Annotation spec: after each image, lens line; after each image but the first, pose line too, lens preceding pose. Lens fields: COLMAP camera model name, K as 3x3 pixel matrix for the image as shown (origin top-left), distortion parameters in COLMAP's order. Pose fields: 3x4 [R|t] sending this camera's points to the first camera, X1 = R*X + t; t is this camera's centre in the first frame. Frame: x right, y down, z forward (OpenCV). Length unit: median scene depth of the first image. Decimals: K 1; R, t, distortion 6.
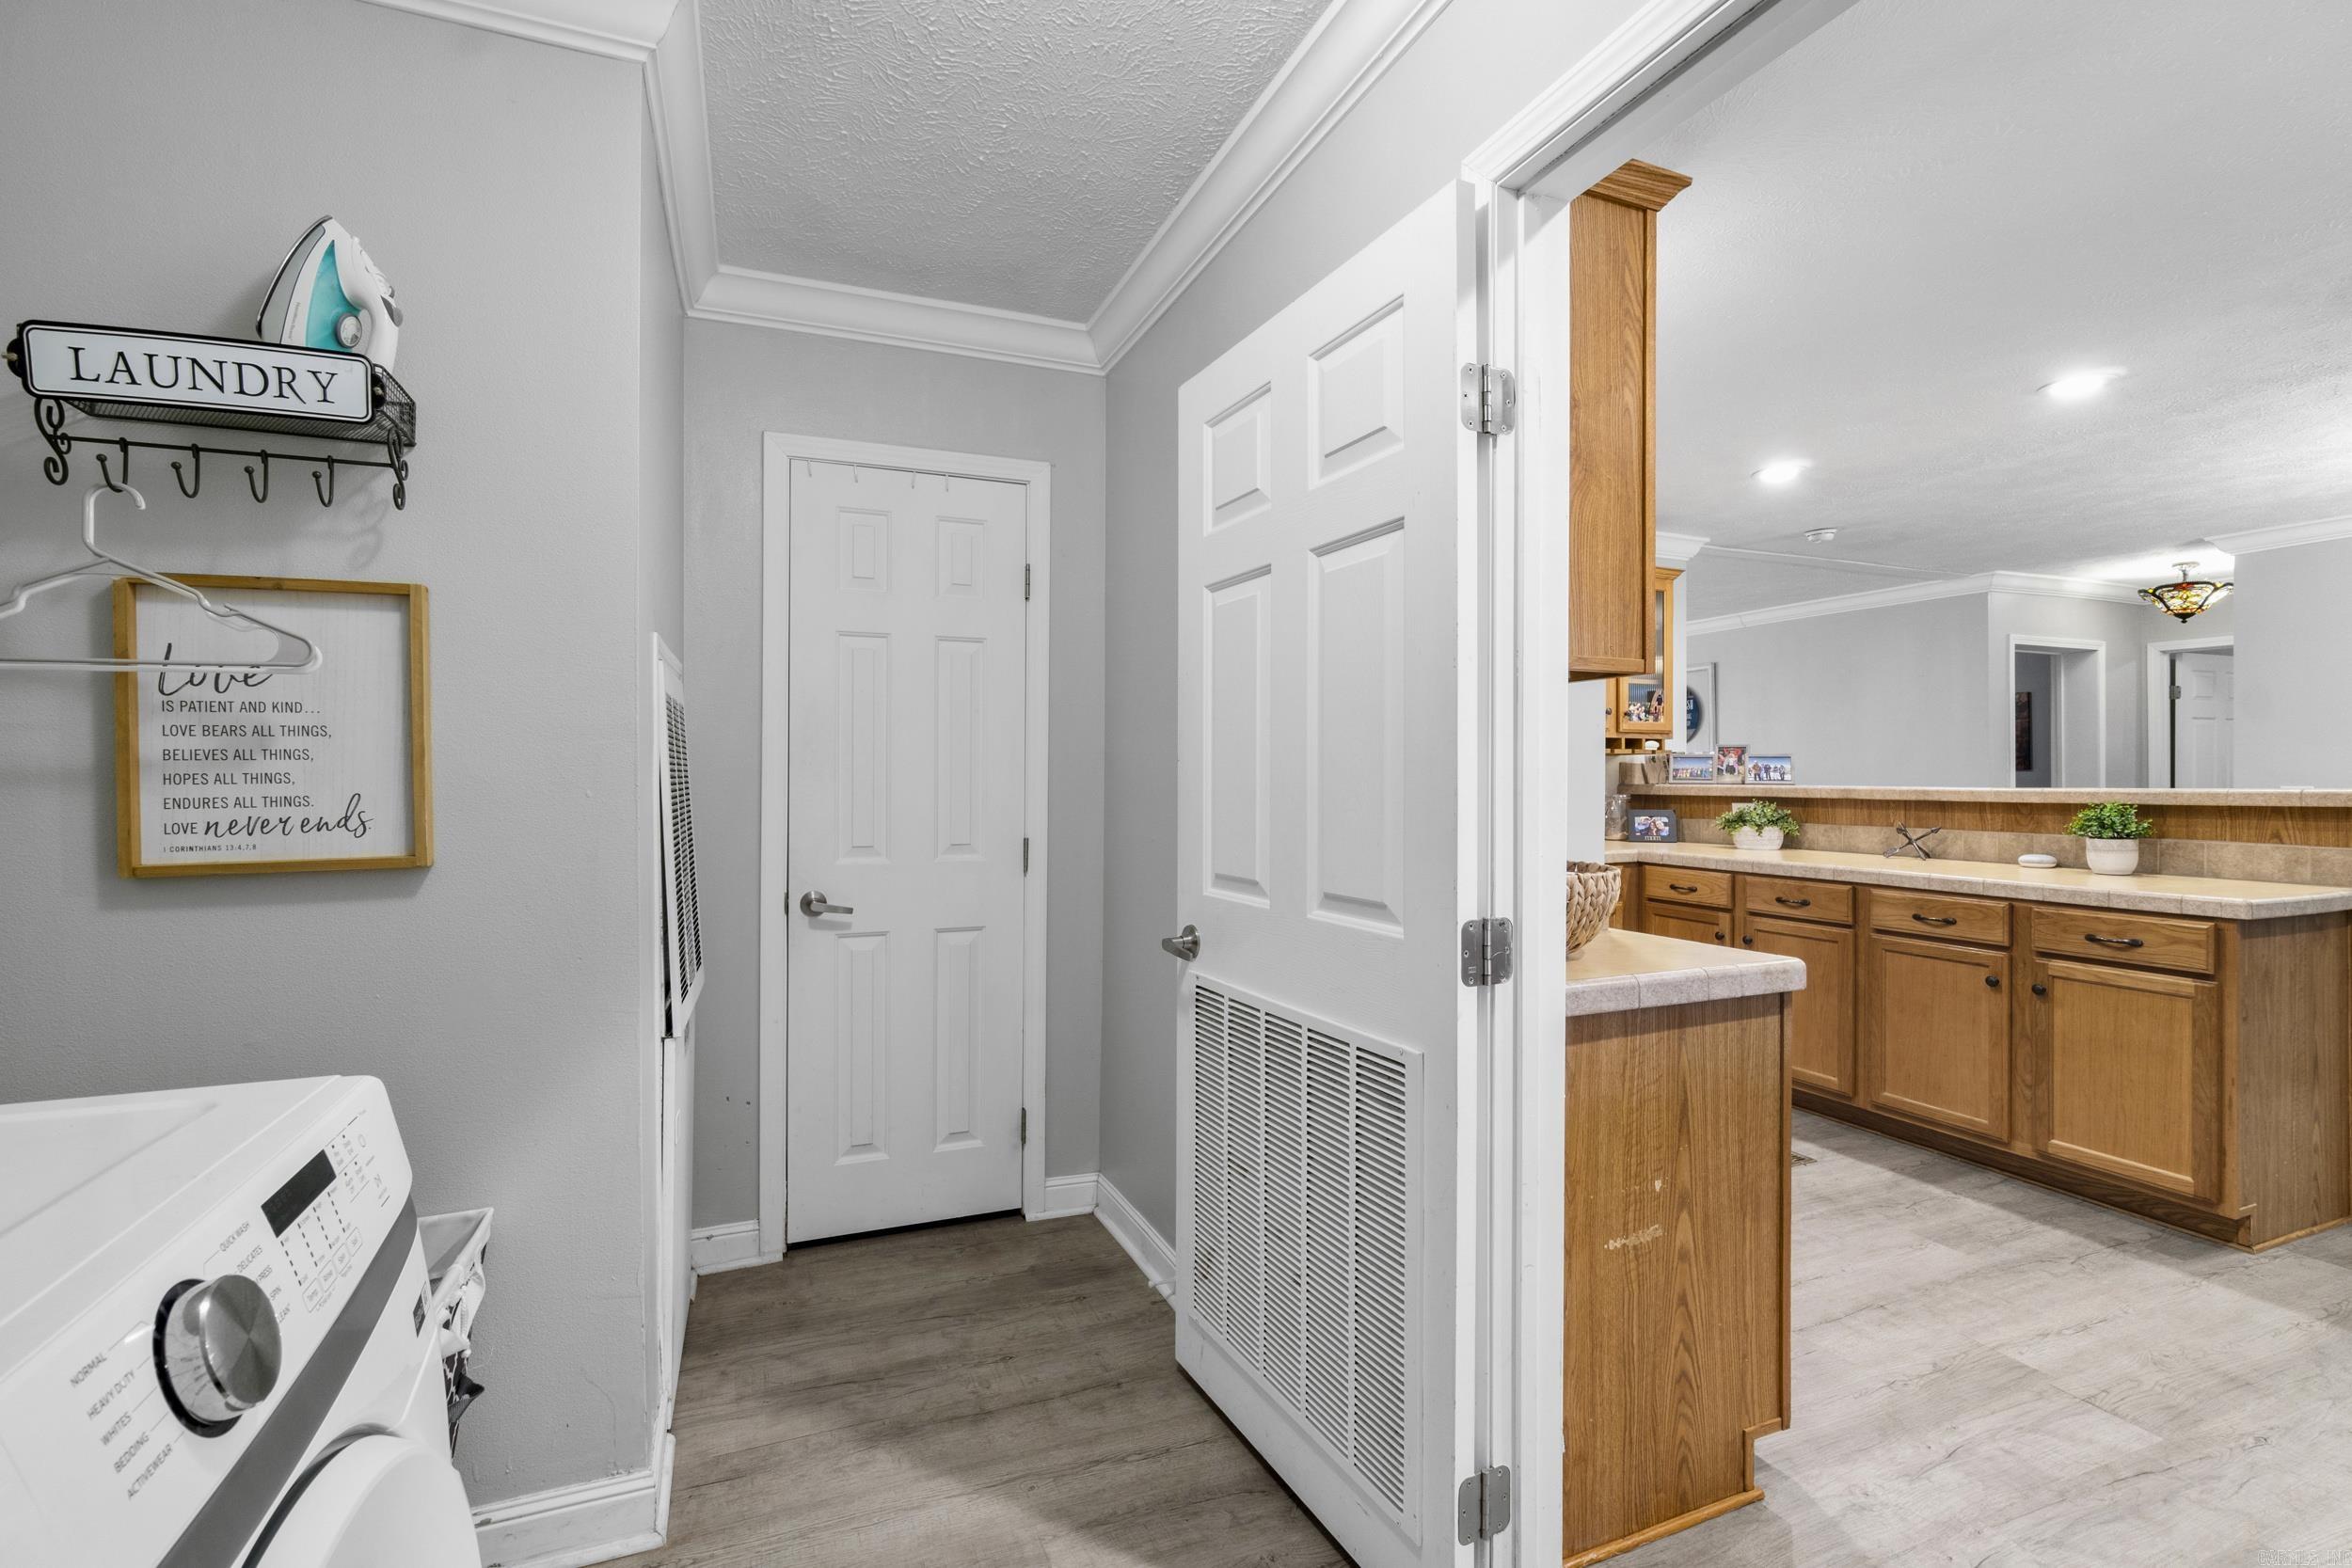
lens RADIAL K [[1023.1, 0, 1164.6], [0, 1023.1, 777.7], [0, 0, 1]] dist [0.000164, 0.001817]
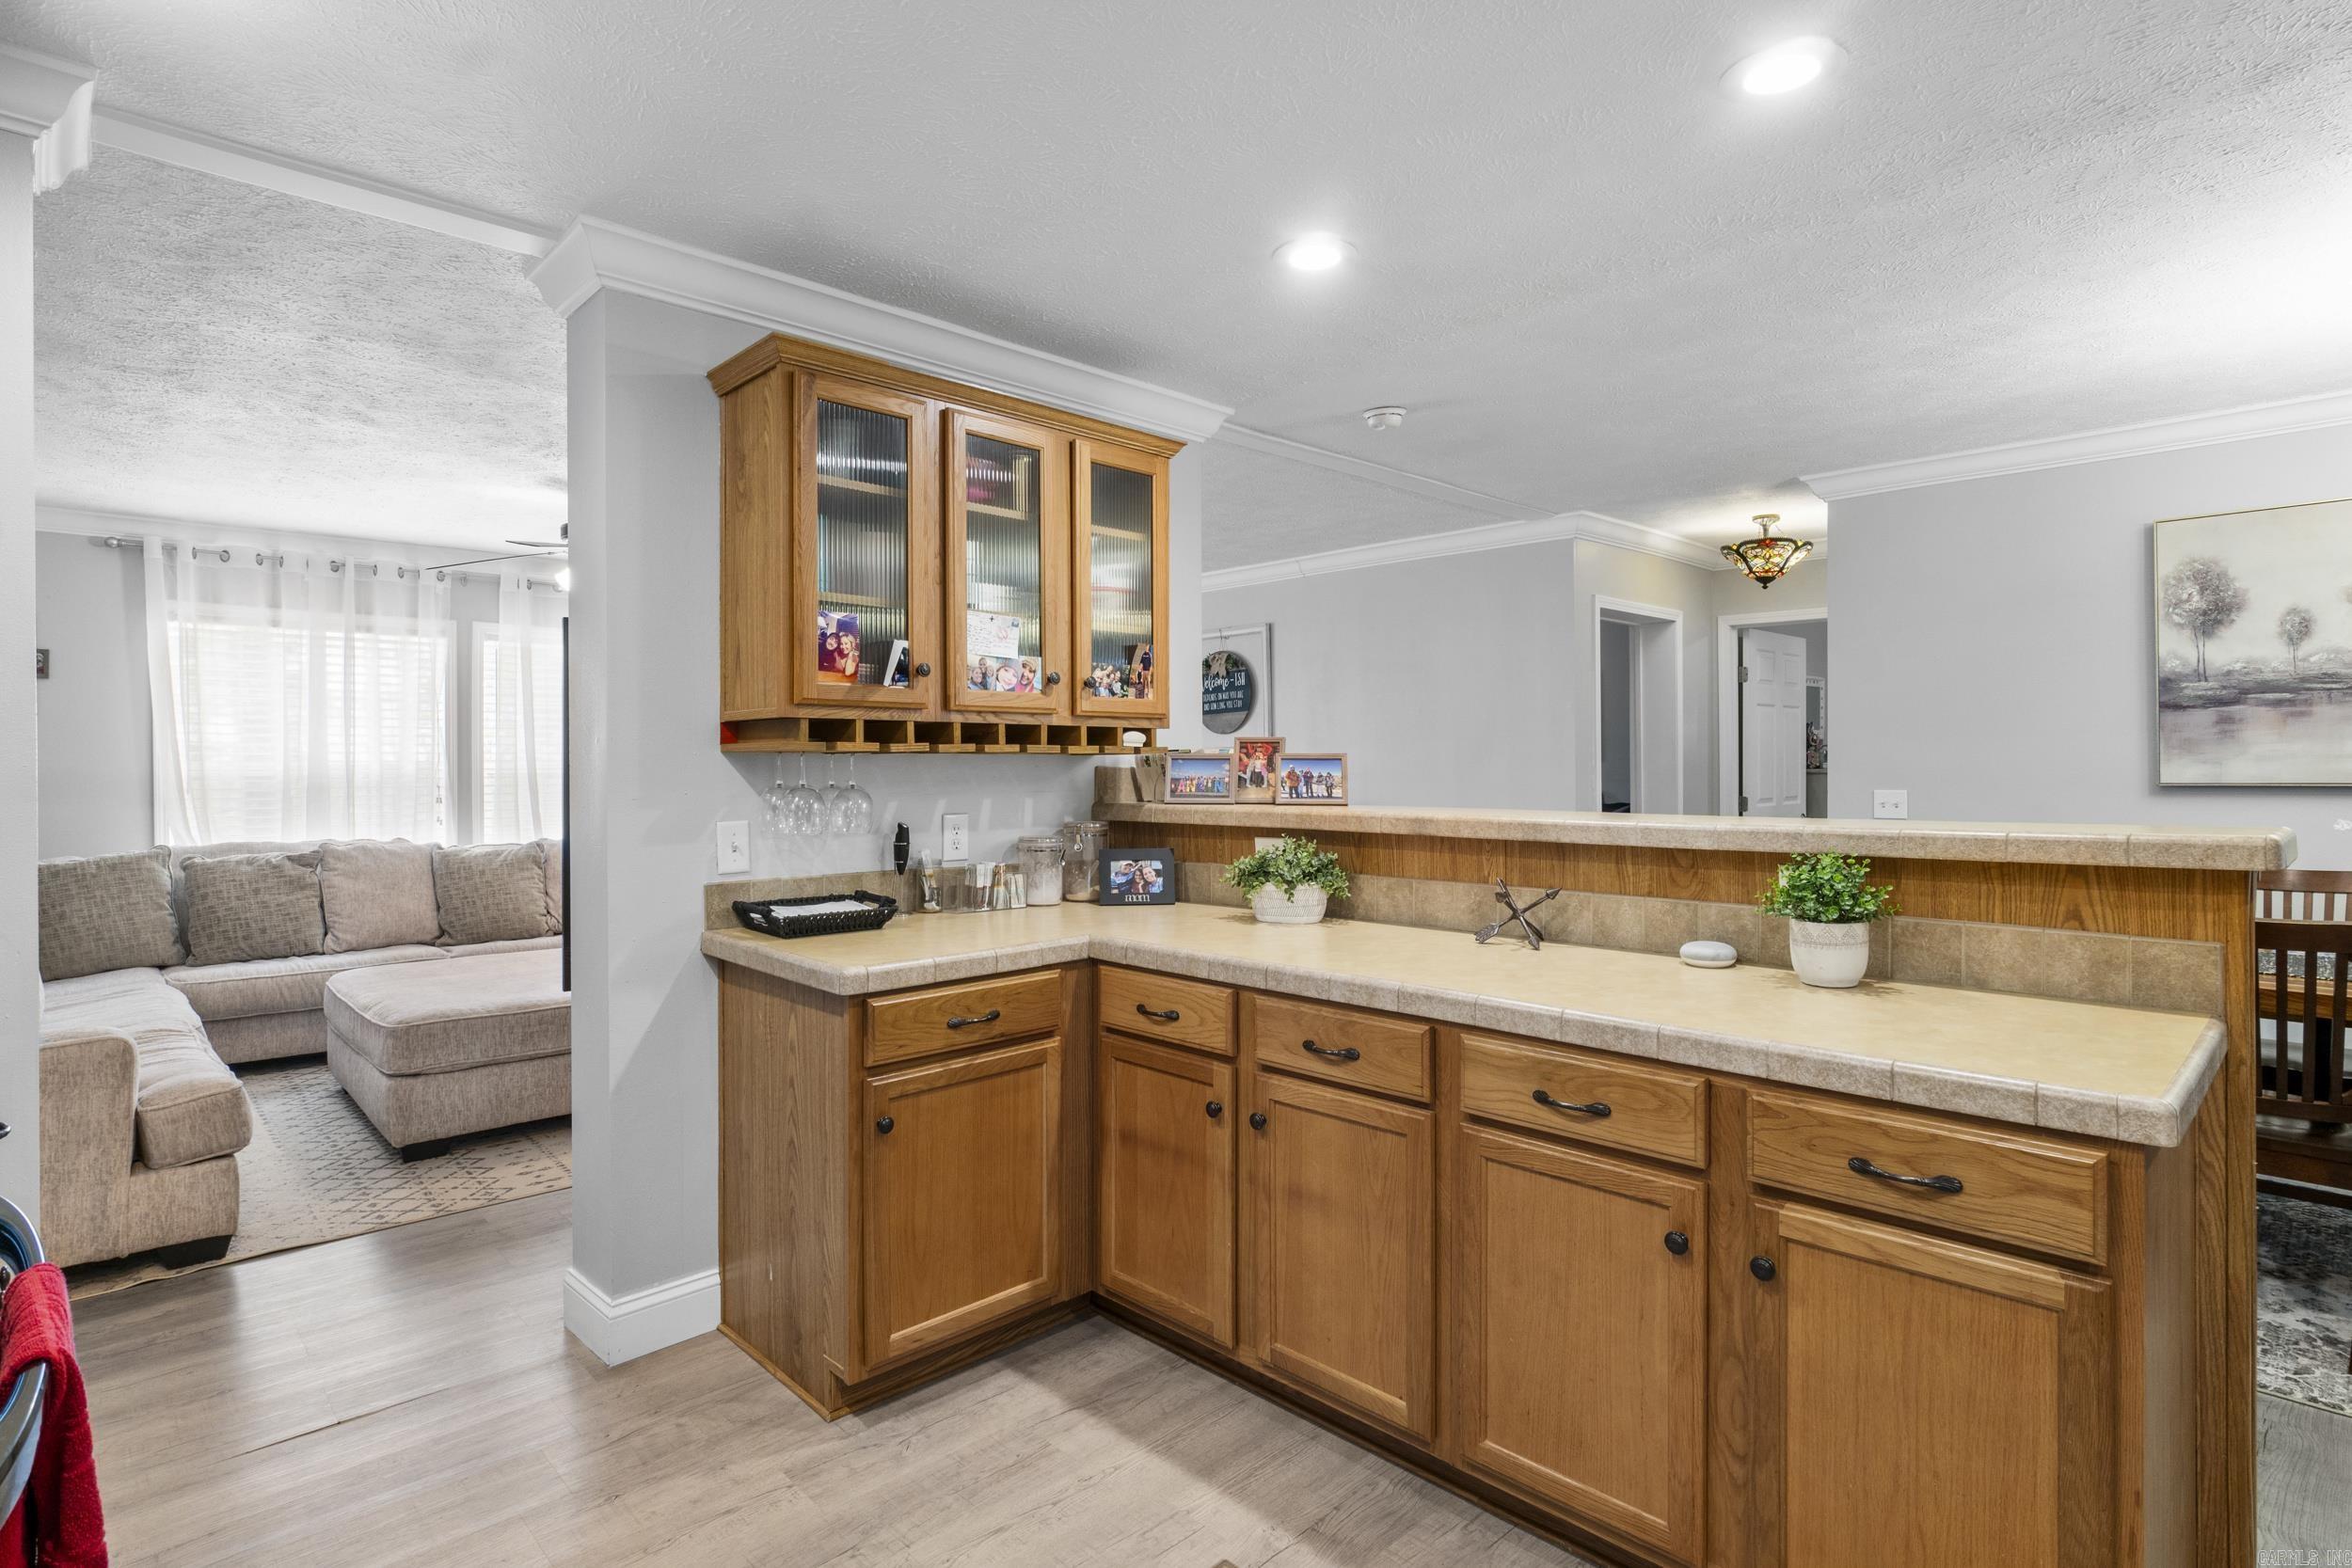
lens RADIAL K [[1197.1, 0, 1170.2], [0, 1197.1, 770.0], [0, 0, 1]] dist [-0.013068, -0.000061]
pose [[0.928072, -0.008432, 0.372304, 0.311811], [0.006736, 0.999960, 0.005856, -0.023006], [-0.372339, -0.002927, 0.928092, 0.466511]]
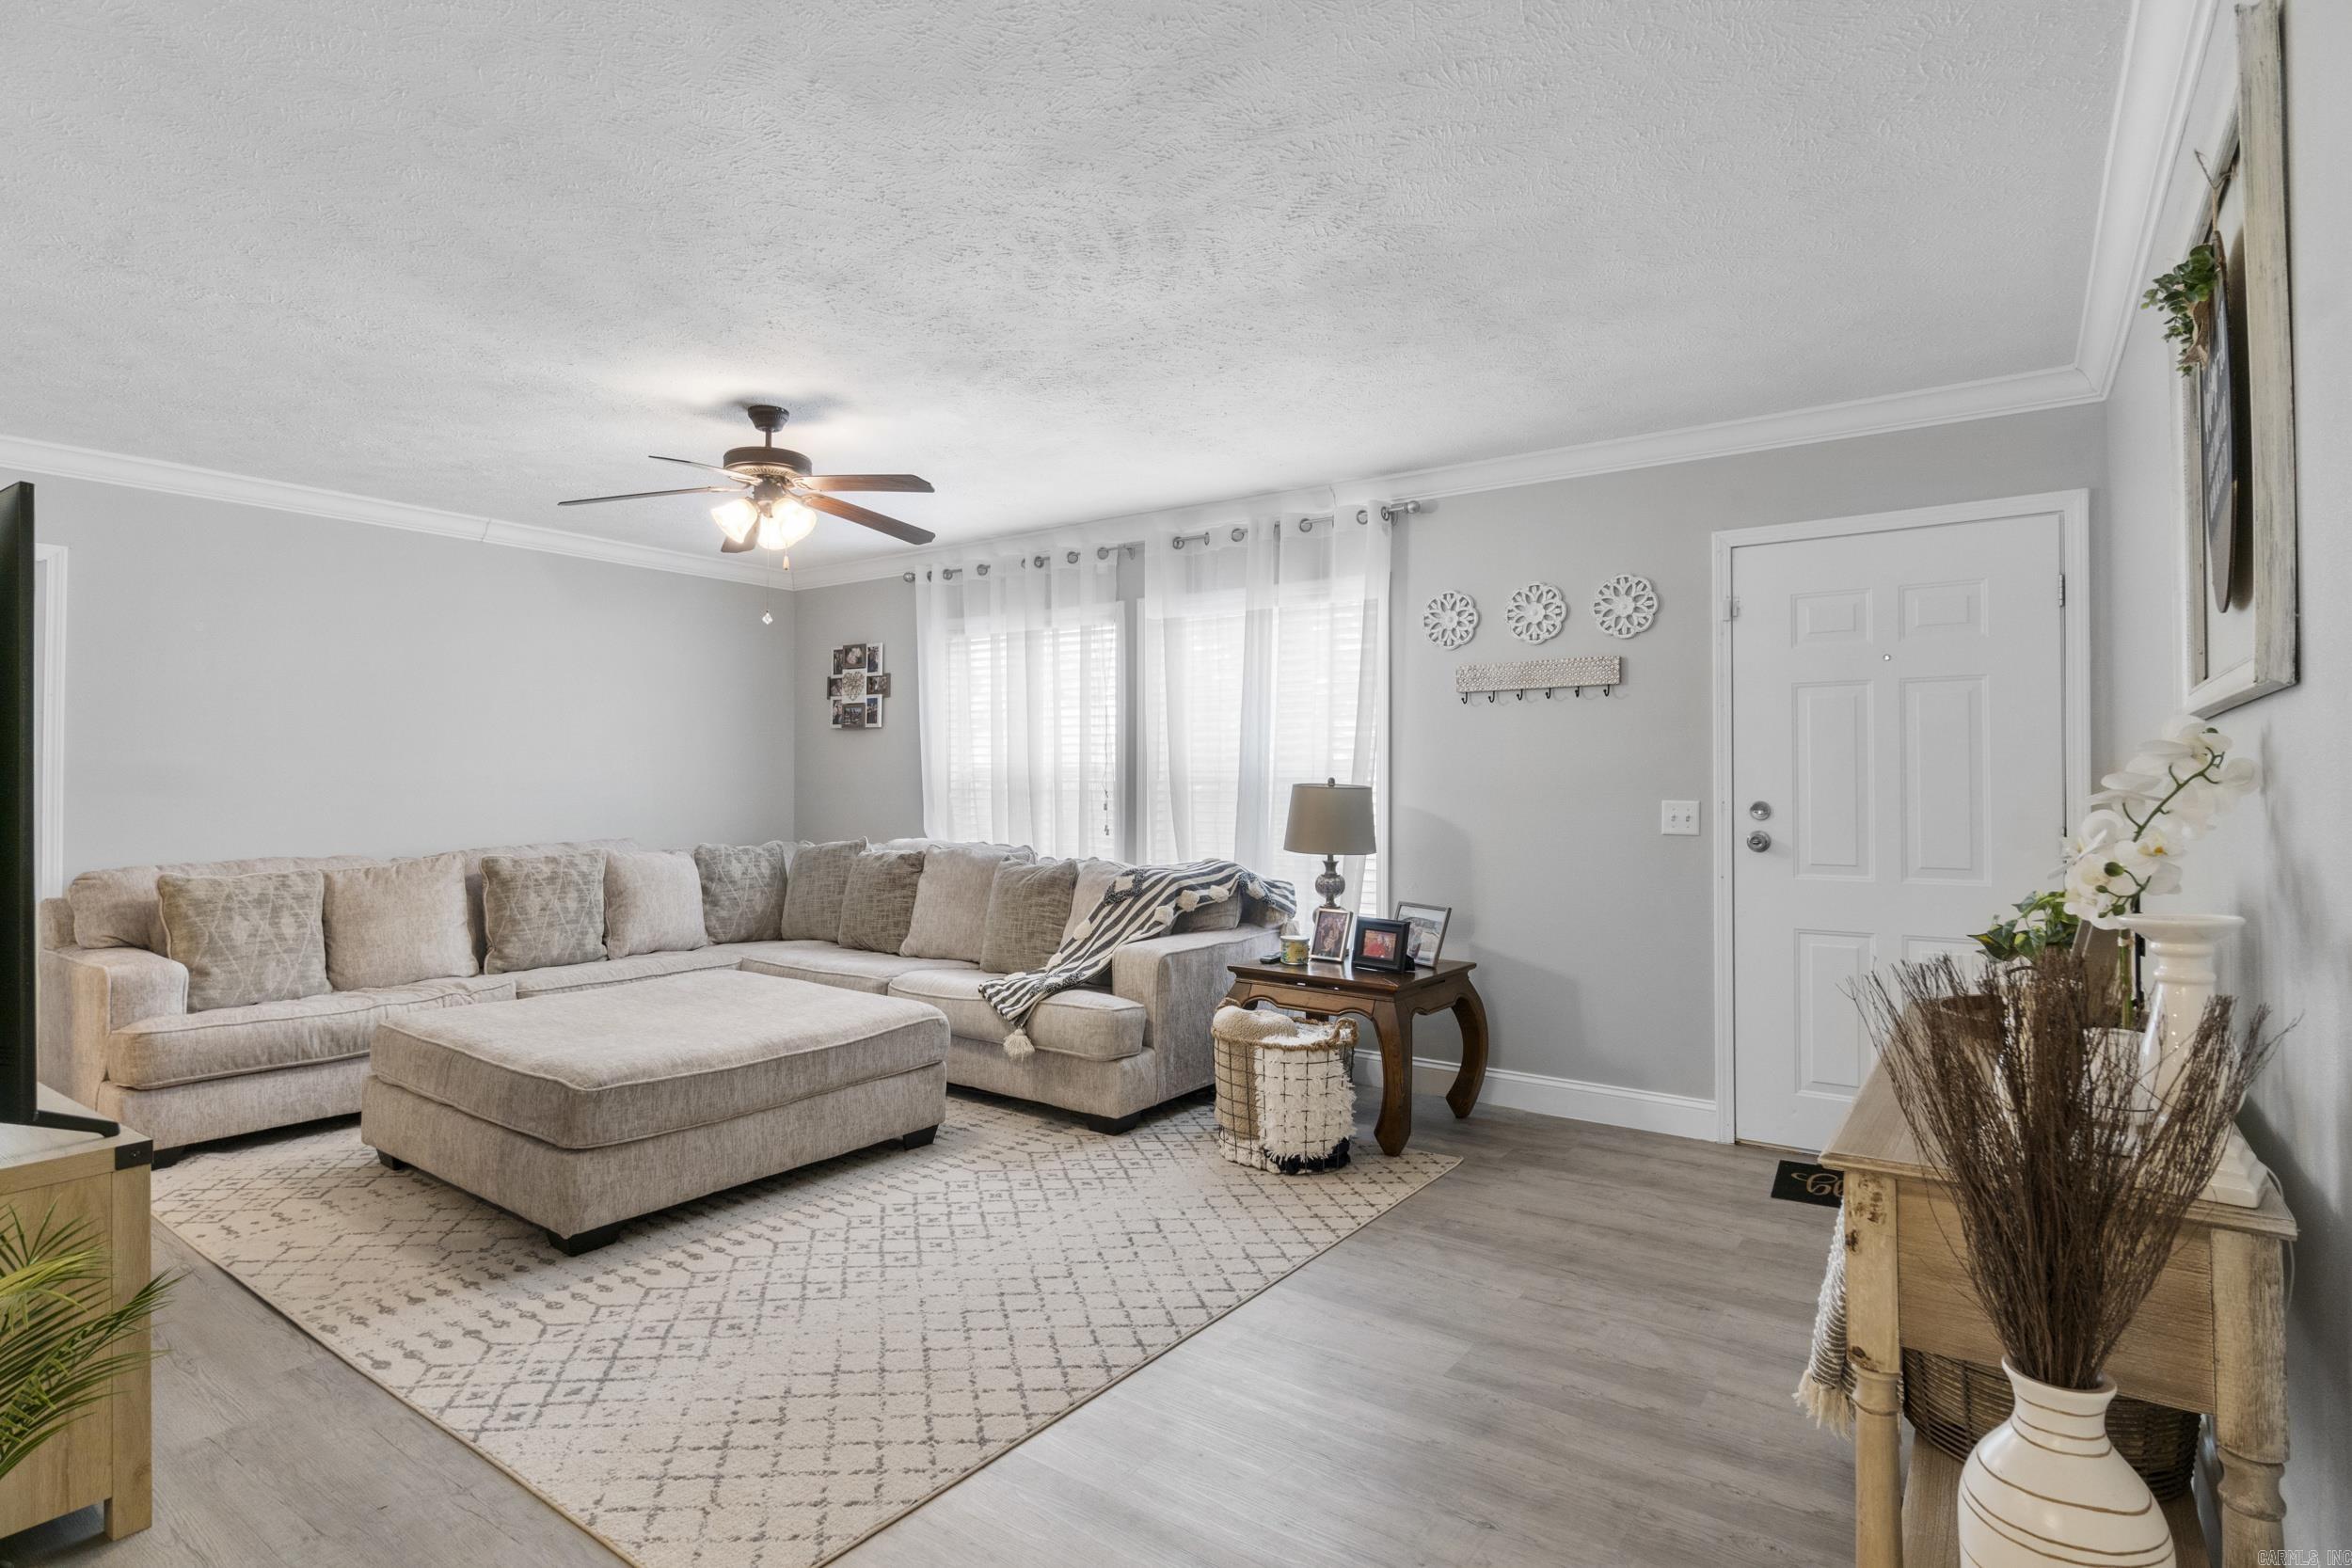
lens RADIAL K [[1197.1, 0, 1163.1], [0, 1197.1, 776.0], [0, 0, 1]] dist [-0.013068, -0.000061]
pose [[0.537822, -0.007053, -0.843029, 1.300599], [-0.000104, 0.999964, -0.008432, -0.002562], [0.843059, 0.004623, 0.537802, 1.692538]]
